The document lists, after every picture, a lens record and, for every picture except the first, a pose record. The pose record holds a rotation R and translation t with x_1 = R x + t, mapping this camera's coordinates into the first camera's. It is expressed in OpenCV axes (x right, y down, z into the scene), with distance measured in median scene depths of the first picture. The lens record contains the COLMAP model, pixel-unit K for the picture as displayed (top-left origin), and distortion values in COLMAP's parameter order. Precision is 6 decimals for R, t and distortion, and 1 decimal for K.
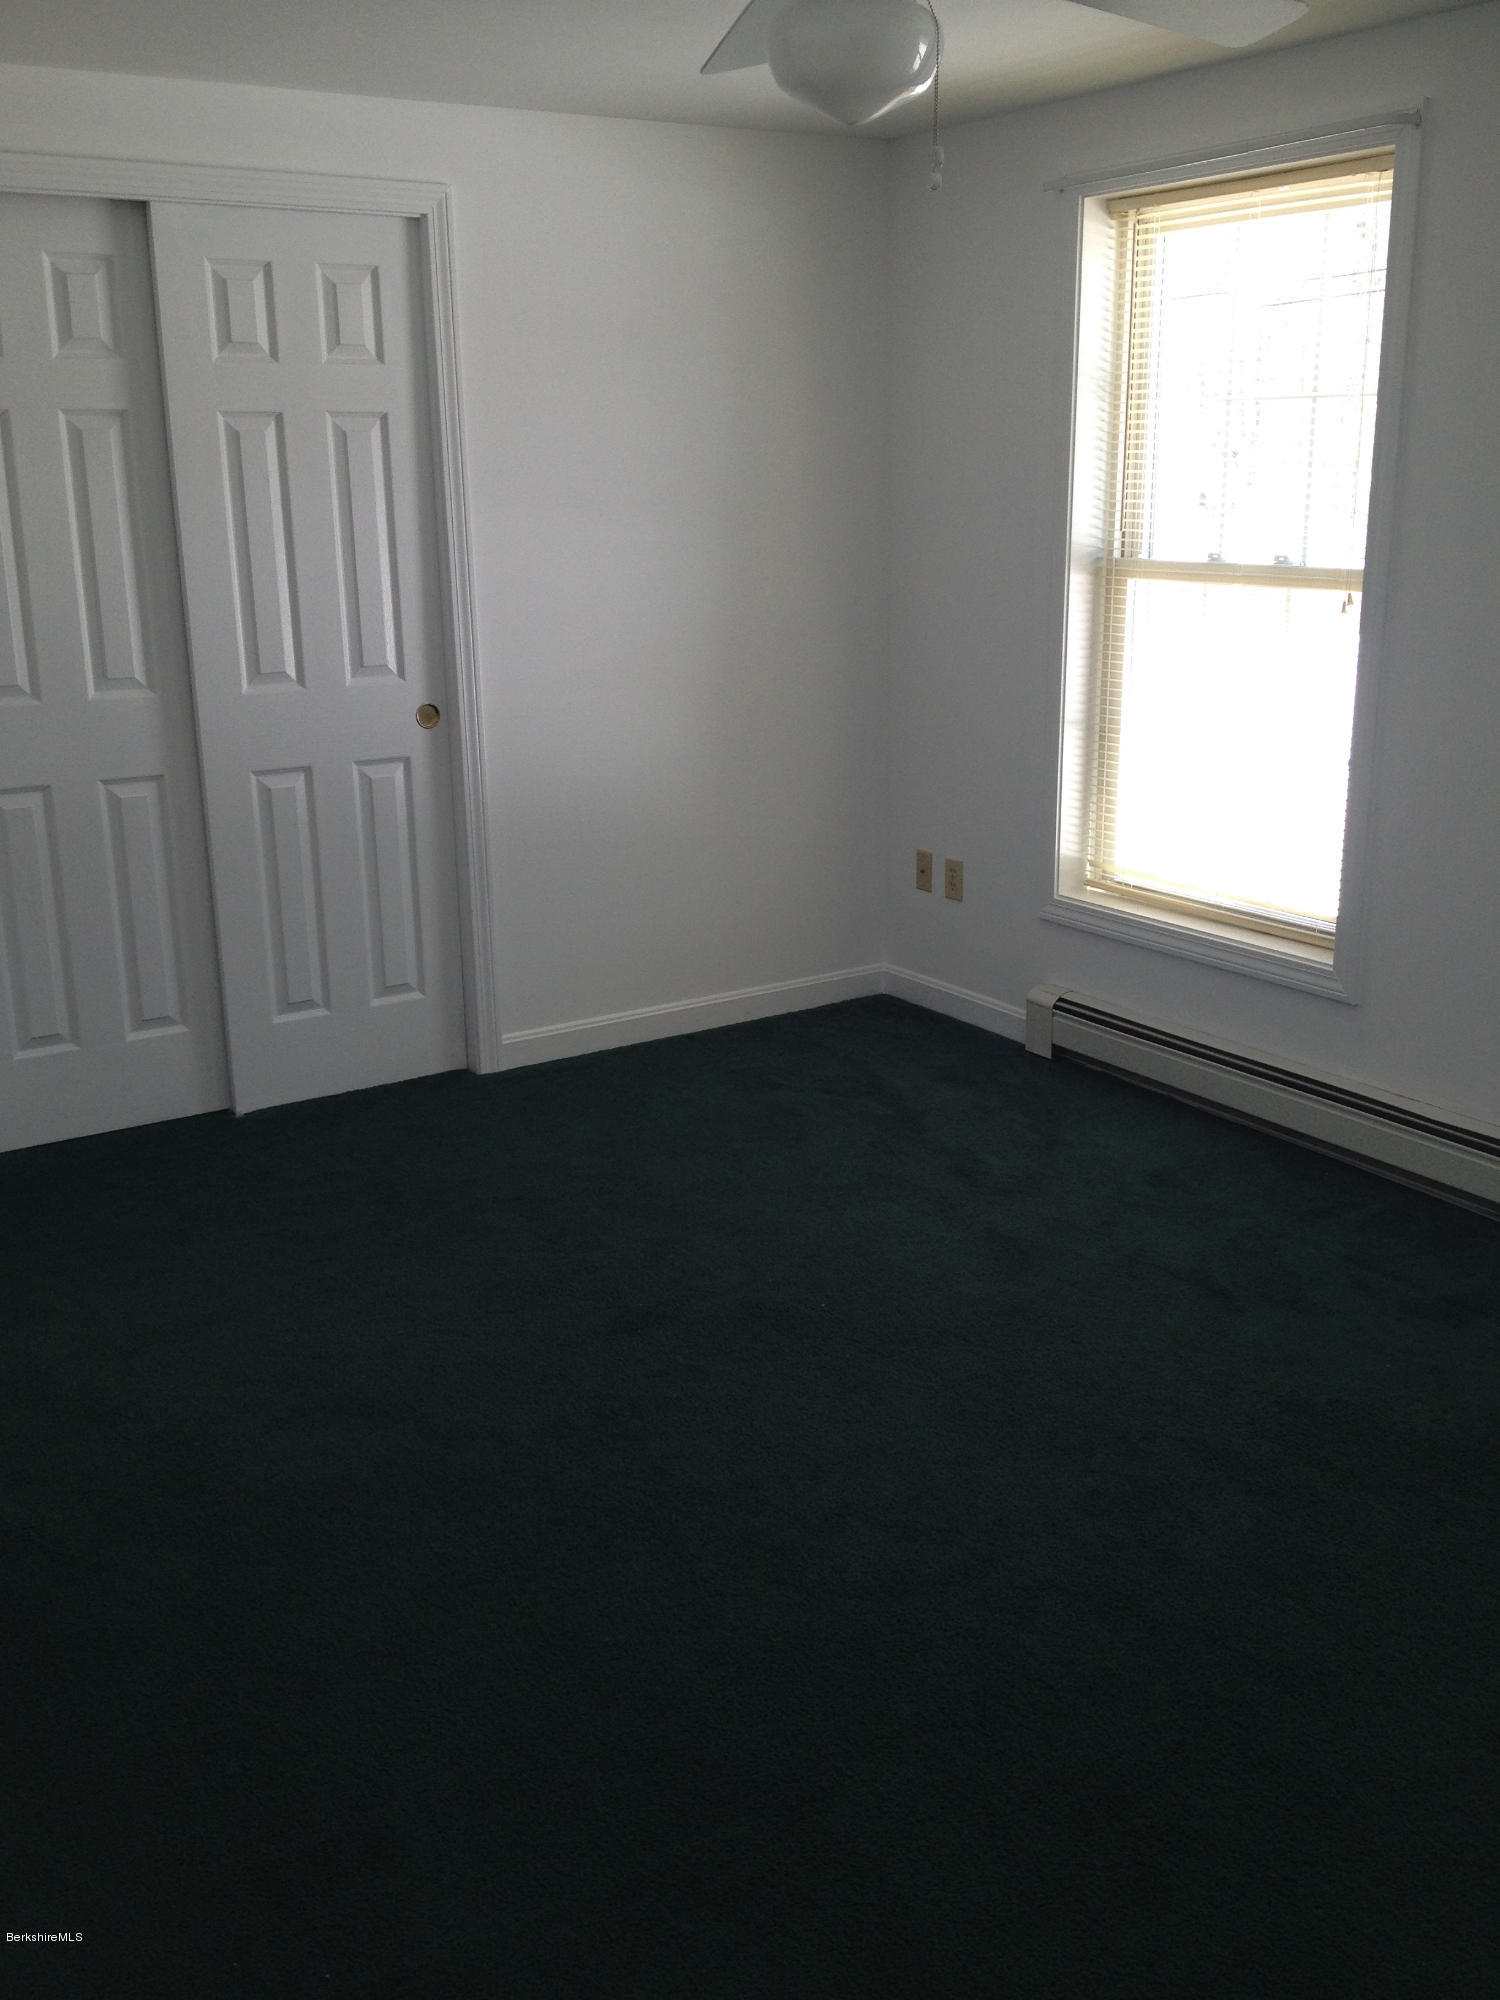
lens RADIAL K [[1870.0, 0, 744.2], [0, 1870.0, 1001.4], [0, 0, 1]] dist [0.138240, -0.309084]
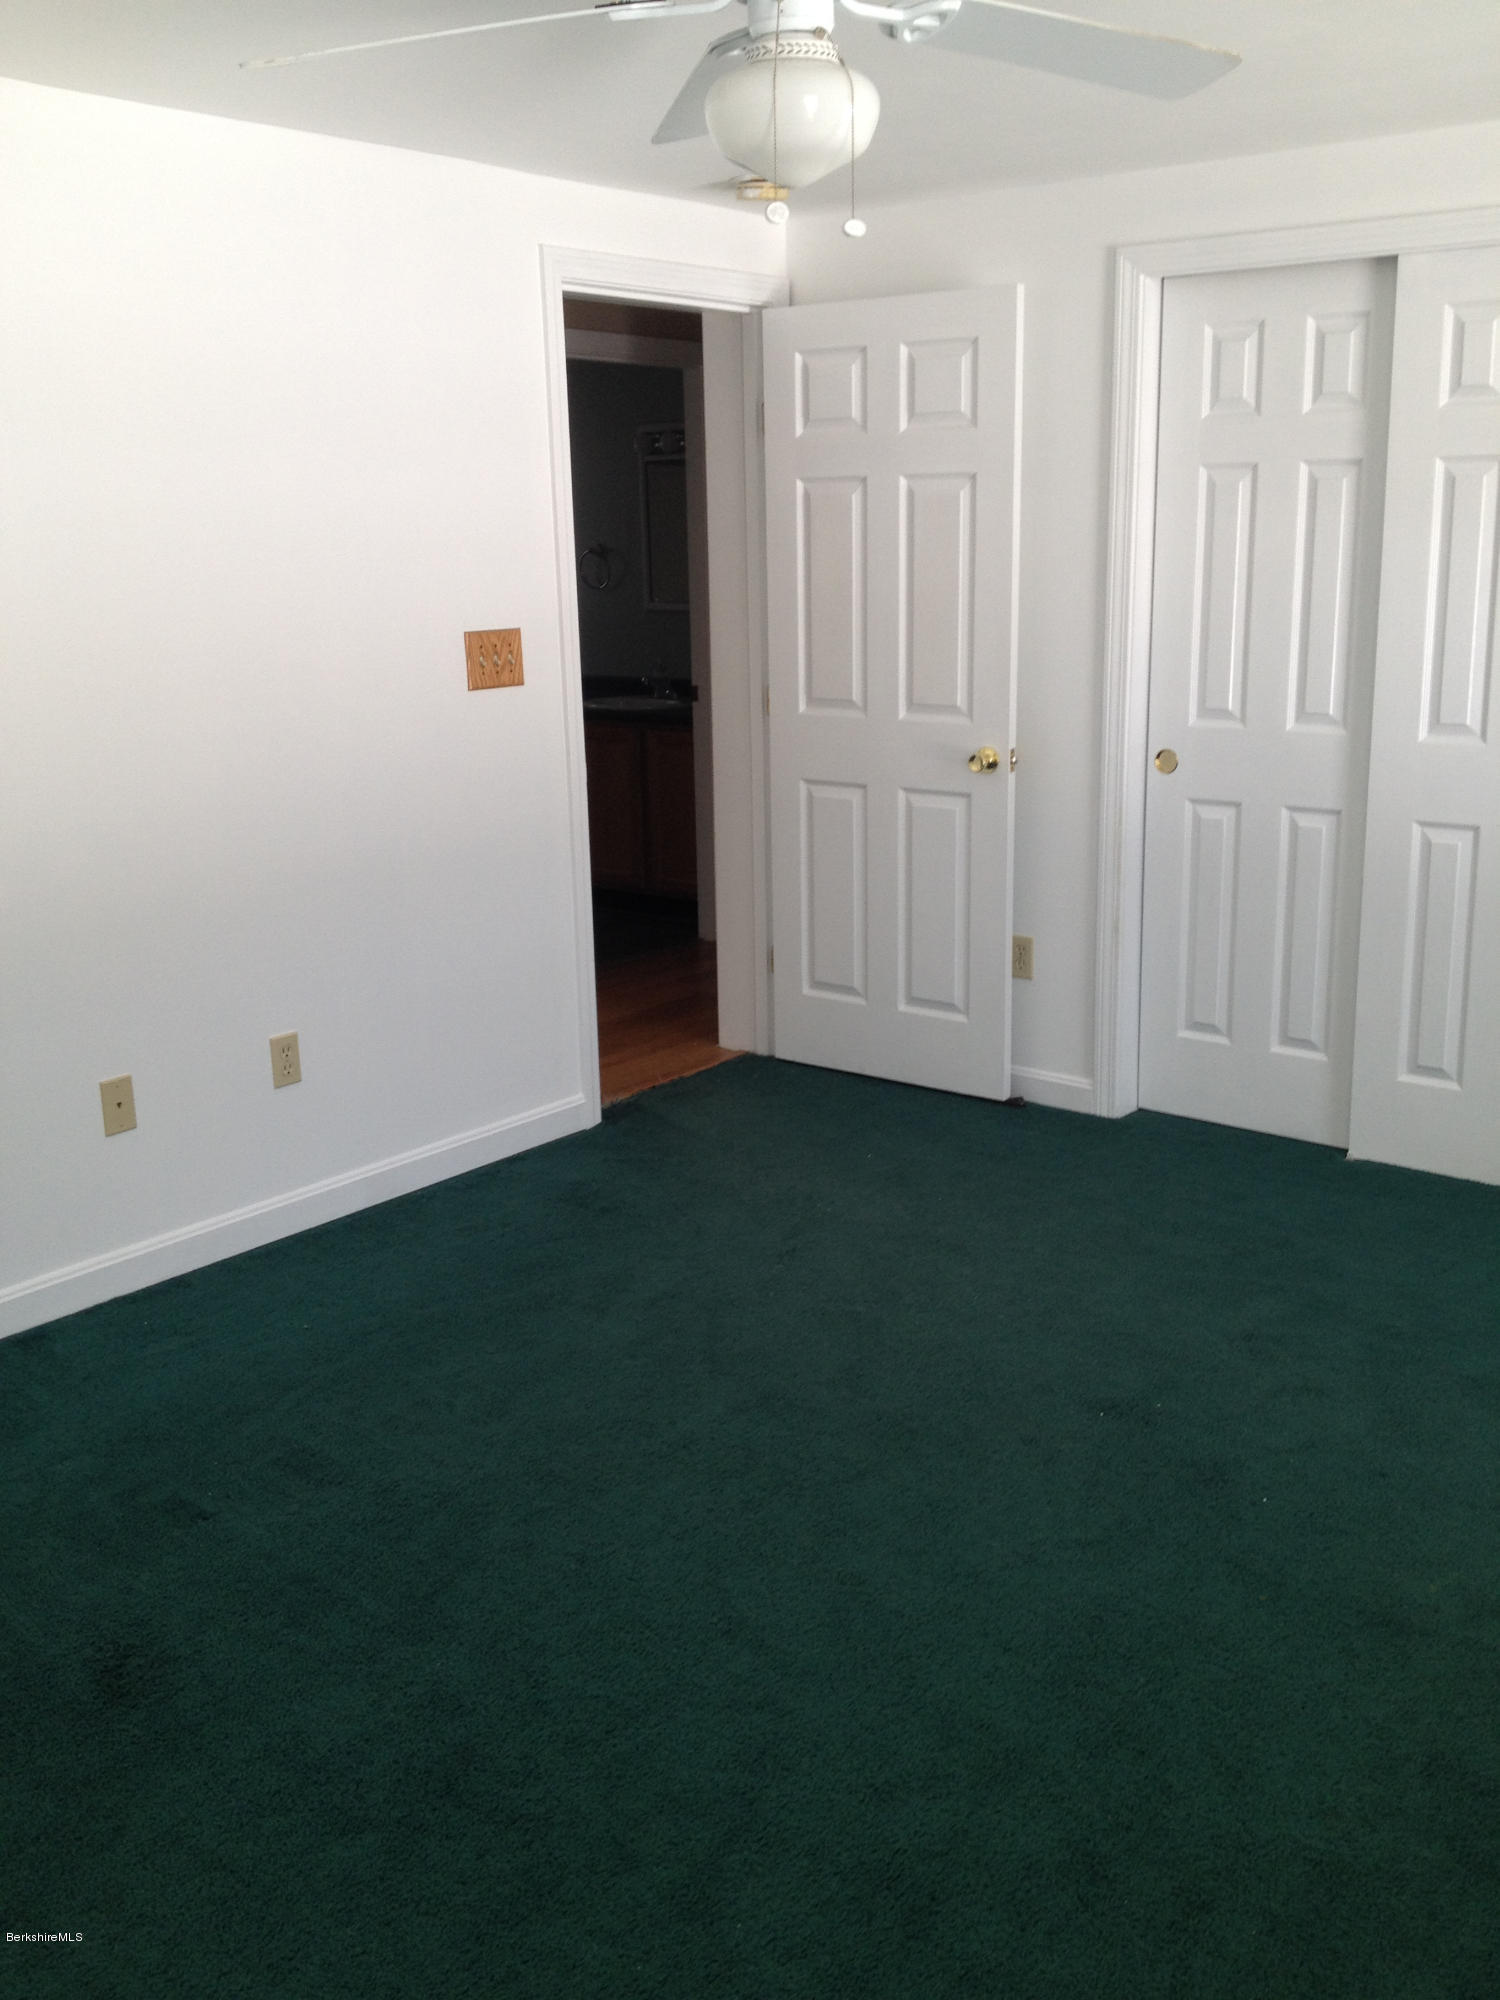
lens RADIAL K [[1870.0, 0, 744.2], [0, 1870.0, 1001.4], [0, 0, 1]] dist [0.138240, -0.309084]
pose [[0.305562, 0.239911, -0.921452, 0.581109], [-0.251177, 0.953769, 0.165032, -0.111790], [0.918445, 0.181020, 0.351696, 0.367353]]
